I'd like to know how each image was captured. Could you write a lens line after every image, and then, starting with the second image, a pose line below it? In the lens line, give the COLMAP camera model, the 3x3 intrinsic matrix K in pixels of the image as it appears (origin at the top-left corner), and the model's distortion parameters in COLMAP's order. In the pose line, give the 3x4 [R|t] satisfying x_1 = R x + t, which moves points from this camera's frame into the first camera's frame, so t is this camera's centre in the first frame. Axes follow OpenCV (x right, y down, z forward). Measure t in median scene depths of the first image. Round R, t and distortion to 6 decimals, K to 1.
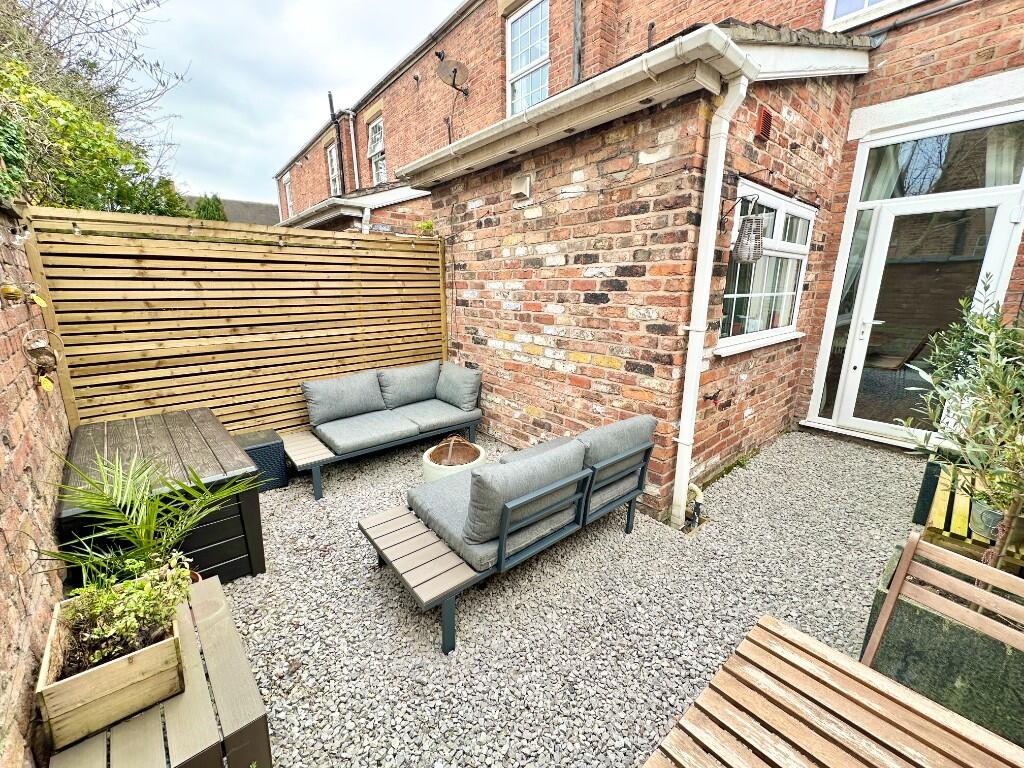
lens RADIAL K [[406.3, 0, 512.7], [0, 406.3, 384.5], [0, 0, 1]] dist [-0.001954, 0.000509]
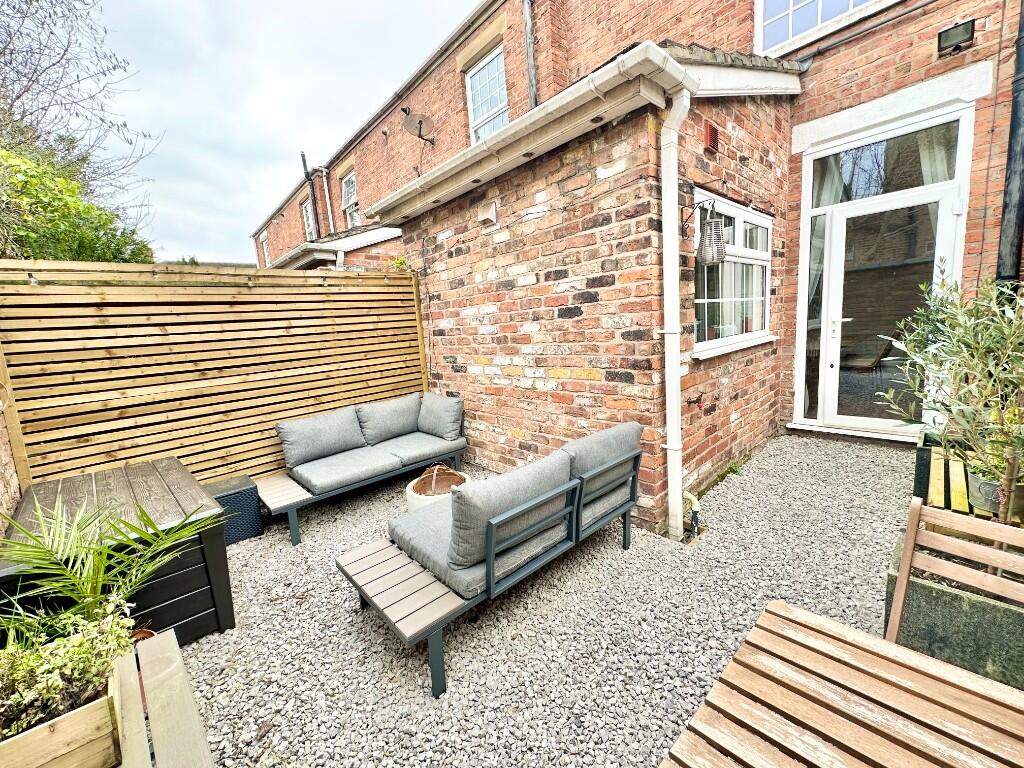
lens RADIAL K [[406.3, 0, 512.6], [0, 406.3, 384.5], [0, 0, 1]] dist [-0.001954, 0.000509]
pose [[0.996256, -0.079904, 0.032992, 0.017673], [0.082624, 0.992365, -0.091565, 0.044481], [-0.025424, 0.093948, 0.995252, 0.022765]]
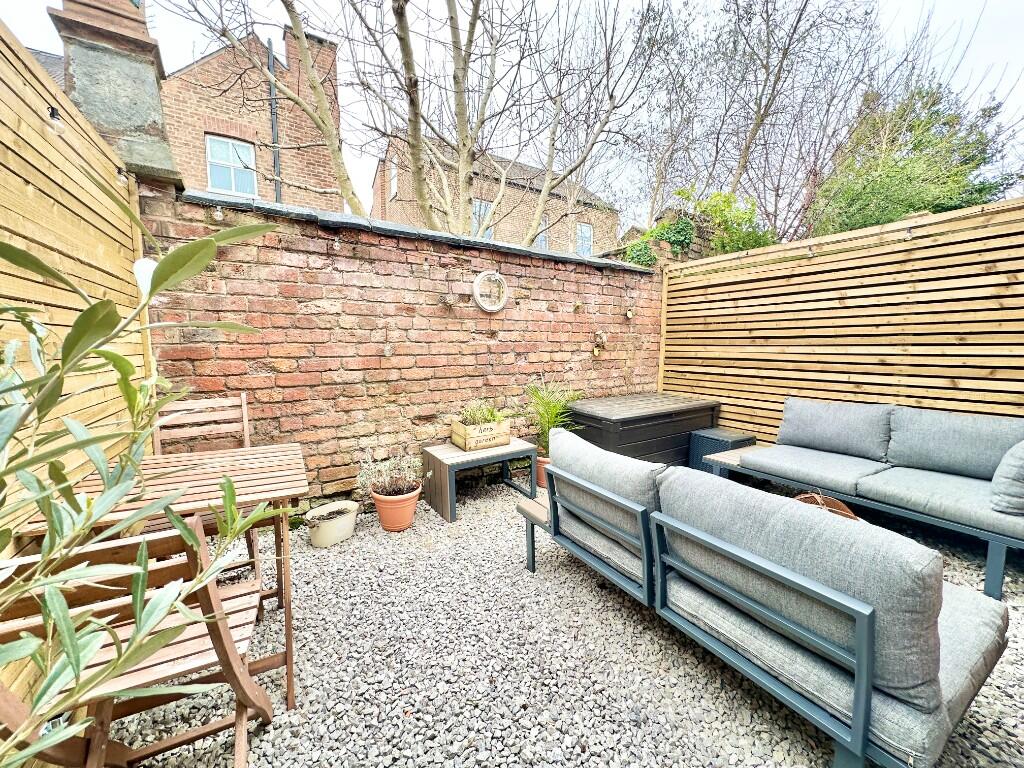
lens RADIAL K [[406.3, 0, 513.5], [0, 406.3, 385.8], [0, 0, 1]] dist [-0.001954, 0.000509]
pose [[-0.167769, 0.101208, -0.980617, 0.603312], [-0.232063, 0.962709, 0.139062, -0.017858], [0.958123, 0.250896, -0.138026, 0.603330]]
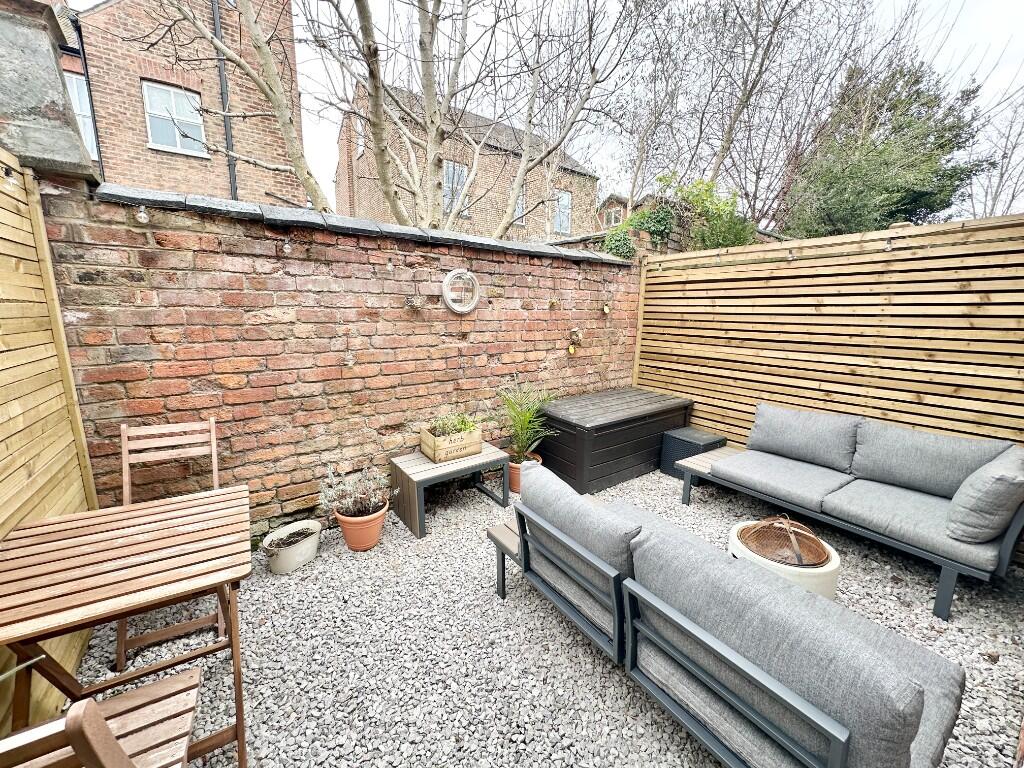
lens RADIAL K [[406.3, 0, 513.3], [0, 406.3, 385.4], [0, 0, 1]] dist [-0.001954, 0.000509]
pose [[-0.110857, 0.179683, -0.977458, 0.547288], [-0.247465, 0.947552, 0.202251, -0.109441], [0.962534, 0.264308, -0.060577, 0.580924]]
